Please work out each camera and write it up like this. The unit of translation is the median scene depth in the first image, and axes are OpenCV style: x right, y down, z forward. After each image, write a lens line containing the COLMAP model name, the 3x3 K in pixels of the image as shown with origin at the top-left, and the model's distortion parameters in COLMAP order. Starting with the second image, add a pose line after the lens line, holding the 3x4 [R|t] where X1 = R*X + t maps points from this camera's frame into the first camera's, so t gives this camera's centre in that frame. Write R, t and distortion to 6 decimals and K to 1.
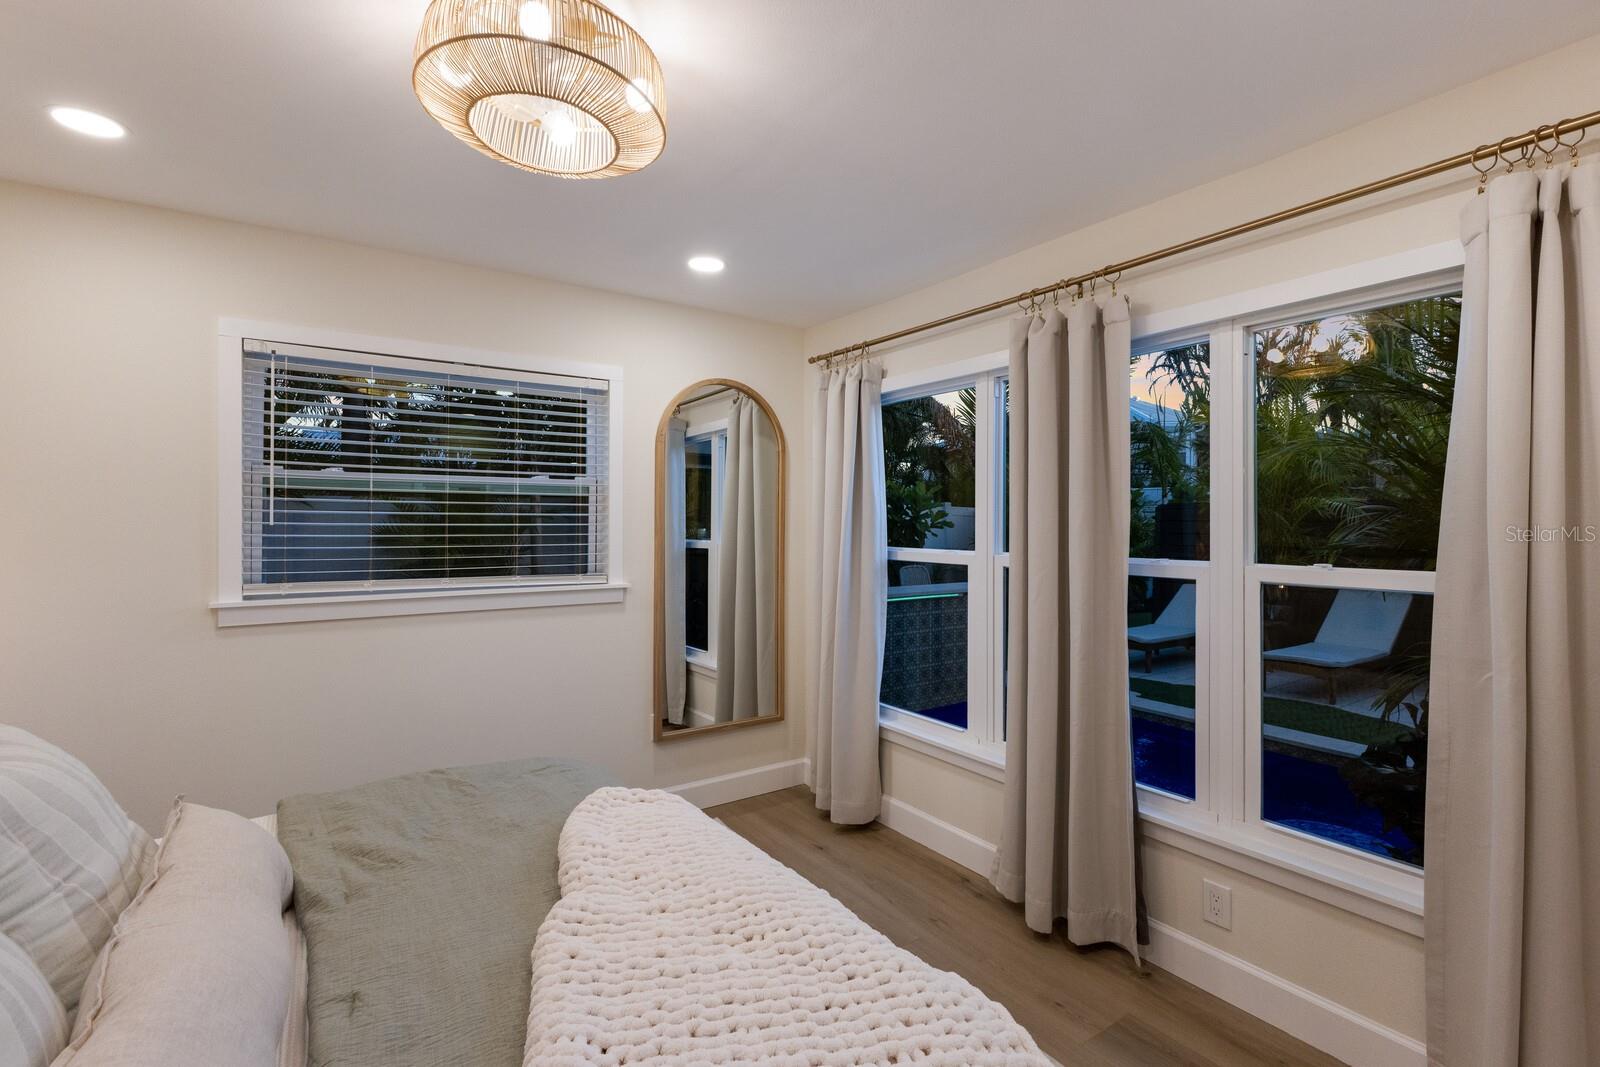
lens RADIAL K [[723.5, 0, 804.3], [0, 723.5, 517.8], [0, 0, 1]] dist [0.008809, 0.000376]
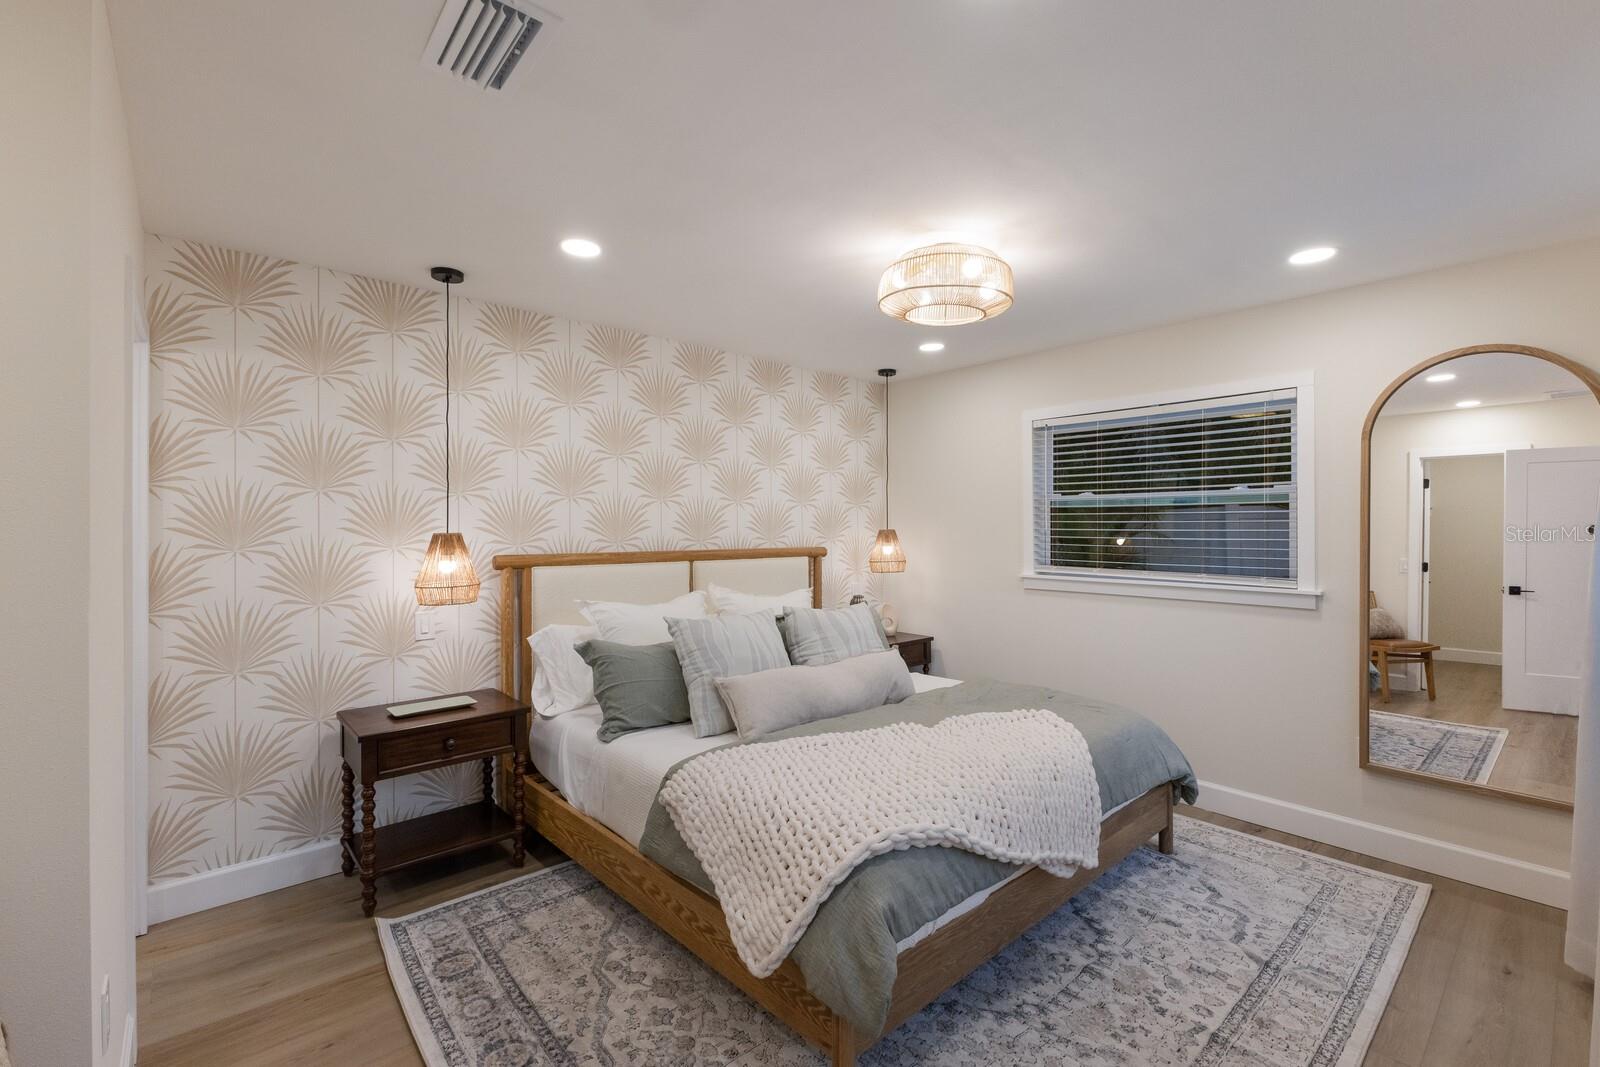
lens RADIAL K [[688.9, 0, 798.9], [0, 688.9, 533.1], [0, 0, 1]] dist [0.003034, 0.000499]
pose [[0.117974, -0.001115, -0.993016, 0.675338], [-0.001948, 0.999997, -0.001355, 0.017772], [0.993015, 0.002094, 0.117972, 0.226605]]
